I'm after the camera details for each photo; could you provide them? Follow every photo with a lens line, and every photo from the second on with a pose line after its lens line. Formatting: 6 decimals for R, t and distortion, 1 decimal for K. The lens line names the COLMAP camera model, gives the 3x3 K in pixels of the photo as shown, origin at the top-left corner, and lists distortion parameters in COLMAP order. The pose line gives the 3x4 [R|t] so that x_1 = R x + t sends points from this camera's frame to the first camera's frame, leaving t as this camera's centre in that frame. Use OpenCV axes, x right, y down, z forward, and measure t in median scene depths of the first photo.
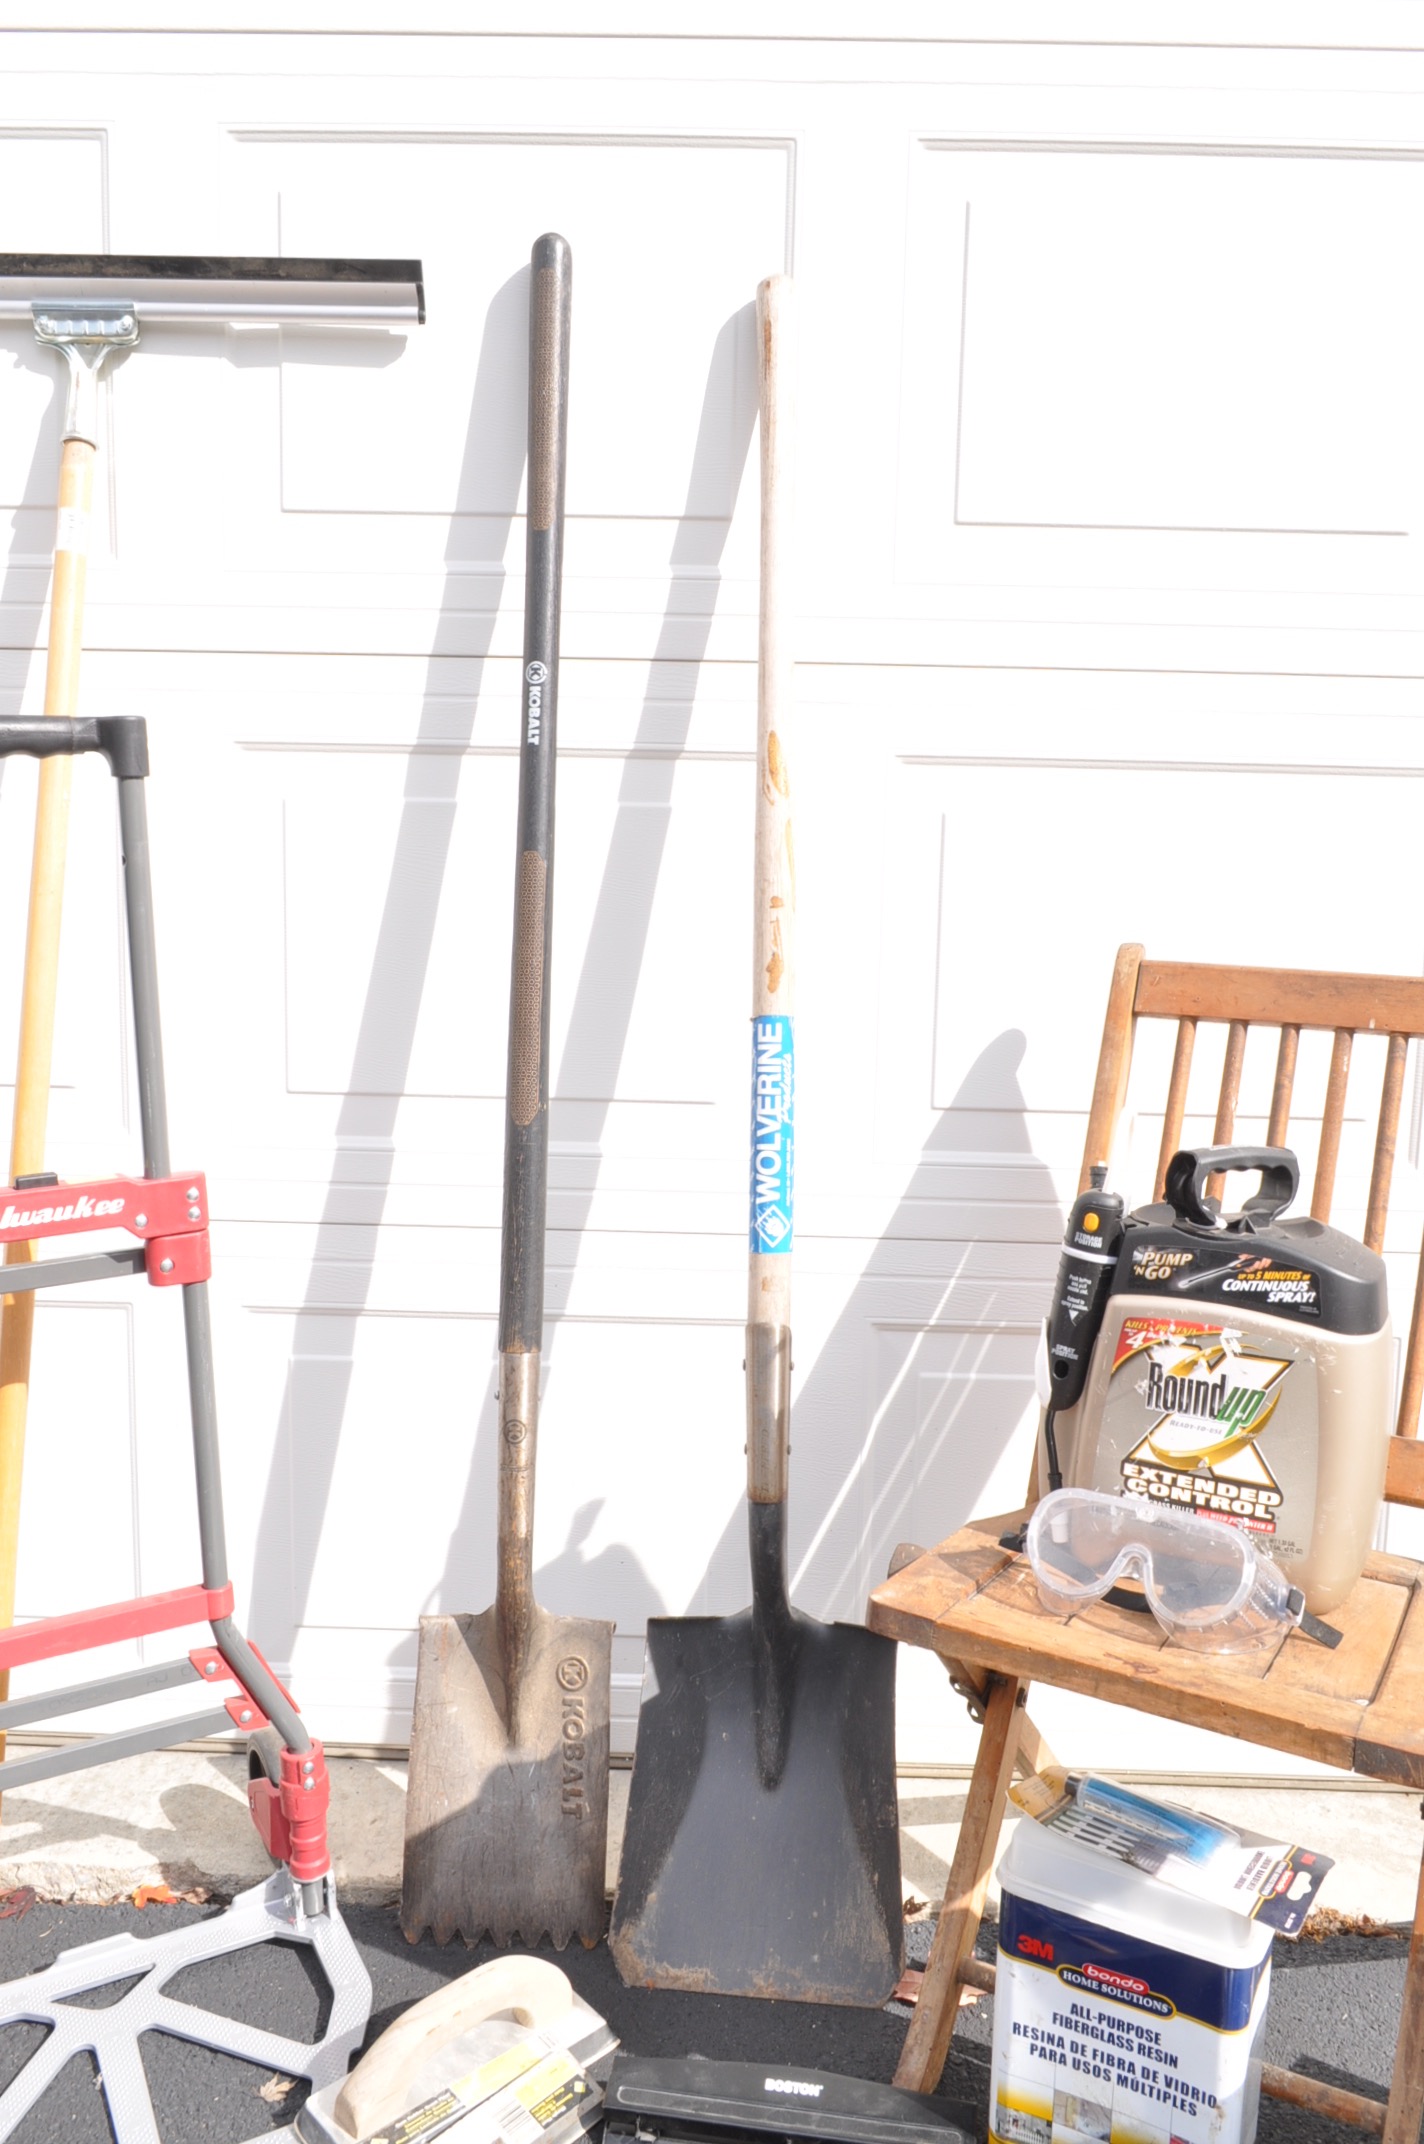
lens RADIAL K [[1662.5, 0, 719.9], [0, 1662.5, 1084.3], [0, 0, 1]] dist [-0.018898, 0.009209]
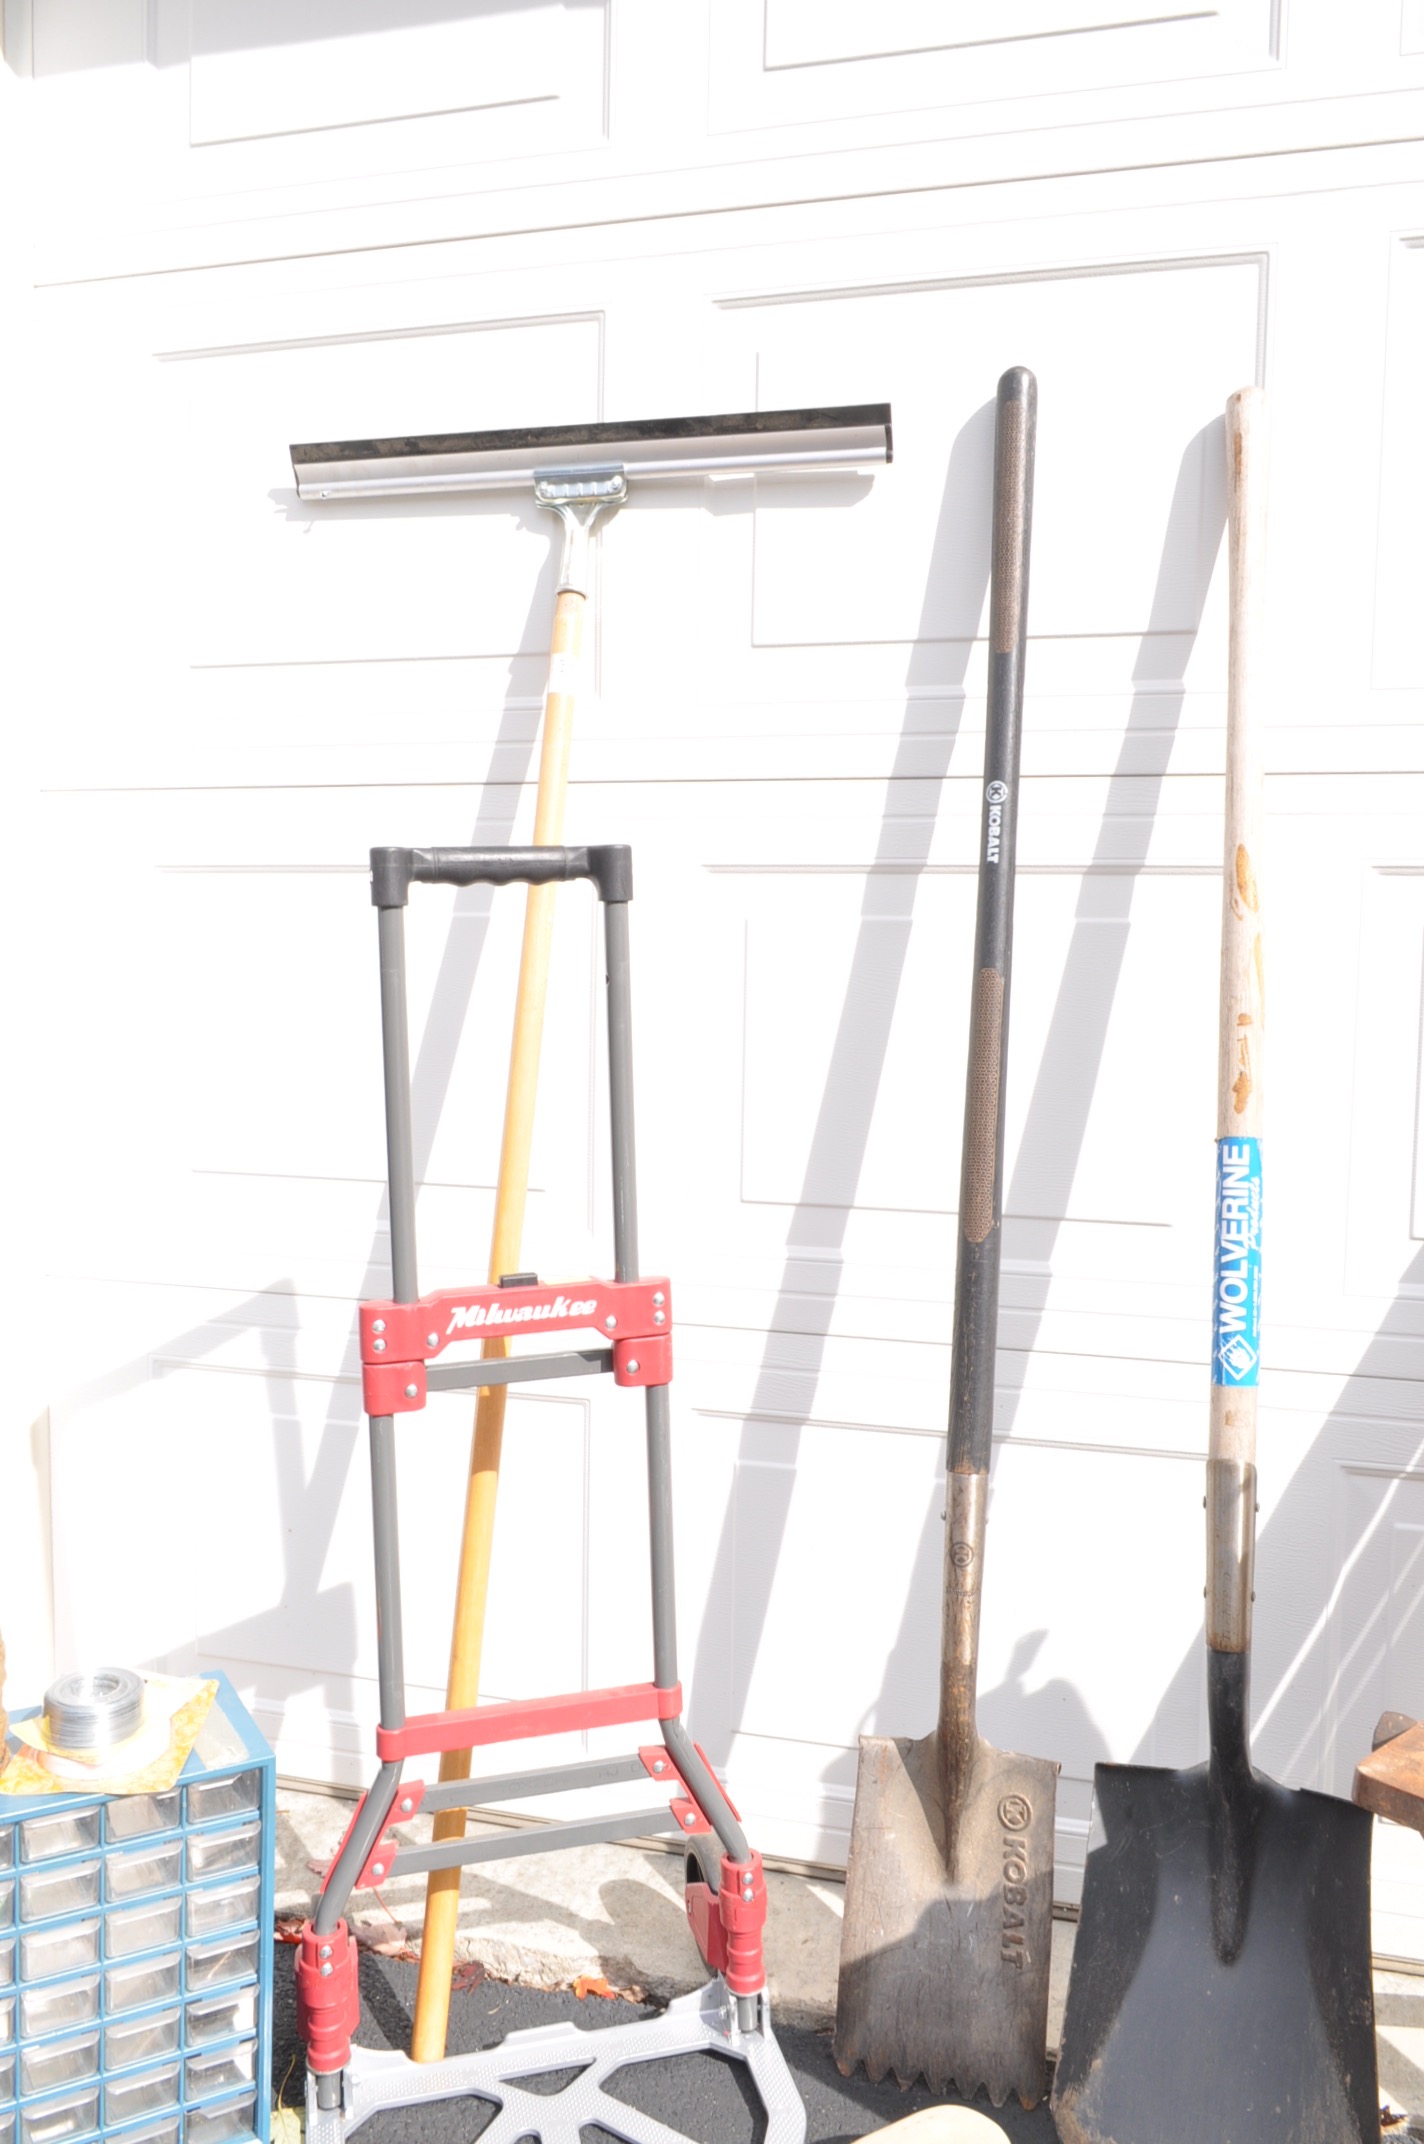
lens RADIAL K [[1662.5, 0, 719.9], [0, 1662.5, 1084.3], [0, 0, 1]] dist [-0.018898, 0.009209]
pose [[0.969809, 0.012009, -0.243570, -0.027385], [-0.027842, 0.997708, -0.061668, -0.004319], [0.242271, 0.066588, 0.967921, -0.005146]]
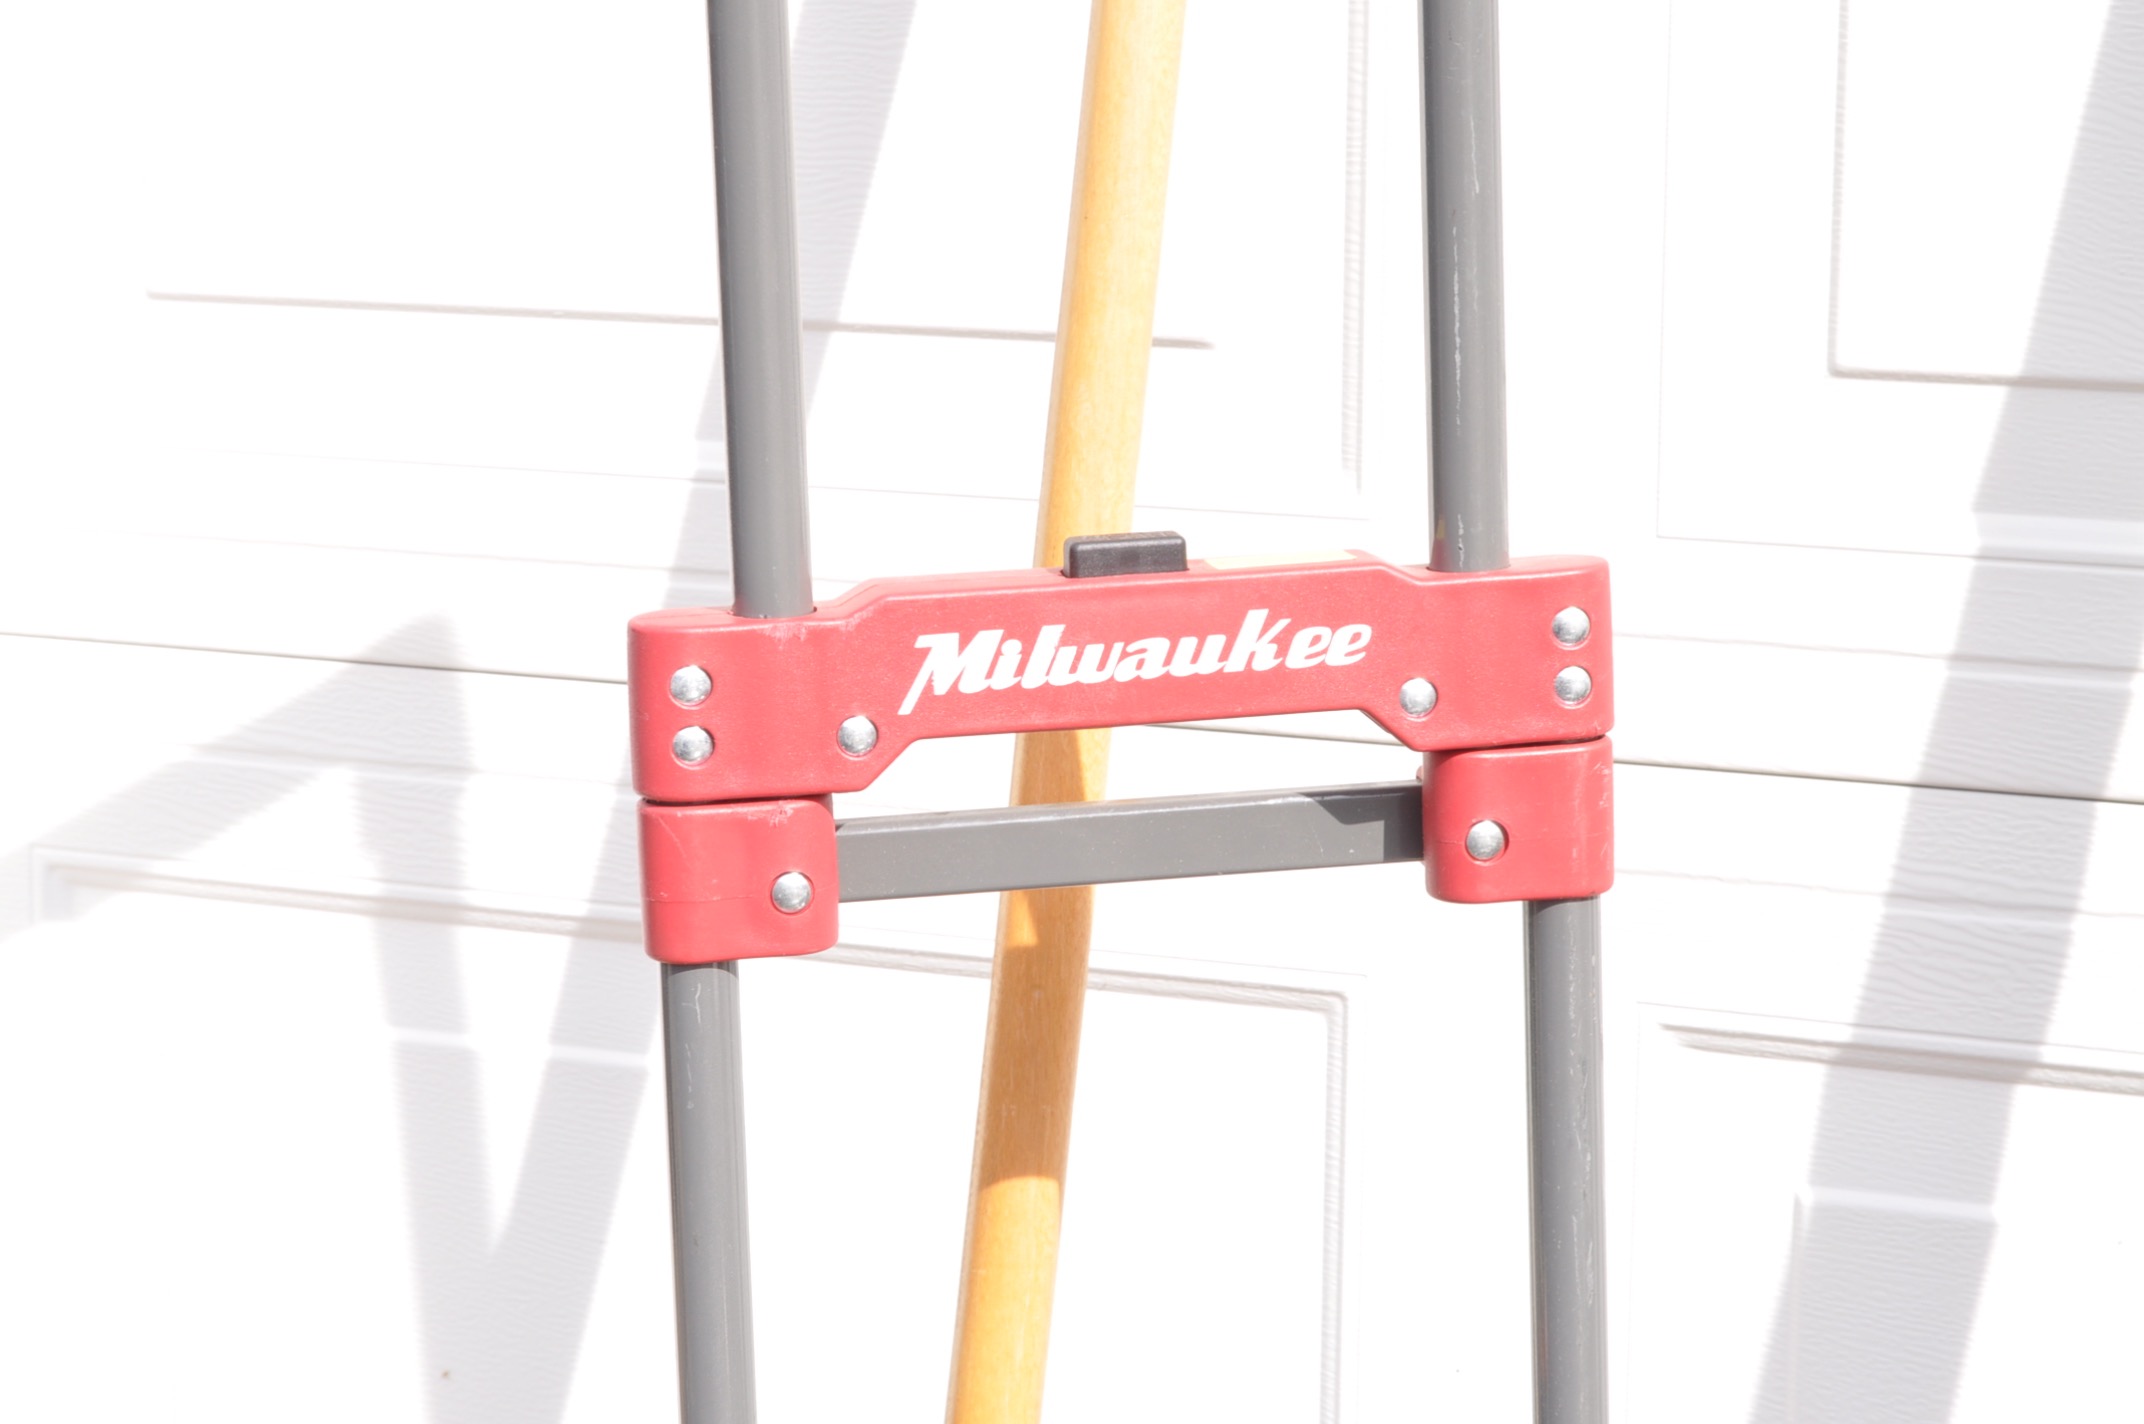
lens RADIAL K [[4809.1, 0, 1072.0], [0, 4809.1, 712.0], [0, 0, 1]] dist [0.025094, 0.099106]
pose [[0.928359, 0.047021, -0.368698, -0.057231], [-0.038049, 0.998777, 0.031571, 0.053985], [0.369732, -0.015281, 0.929013, 0.085136]]
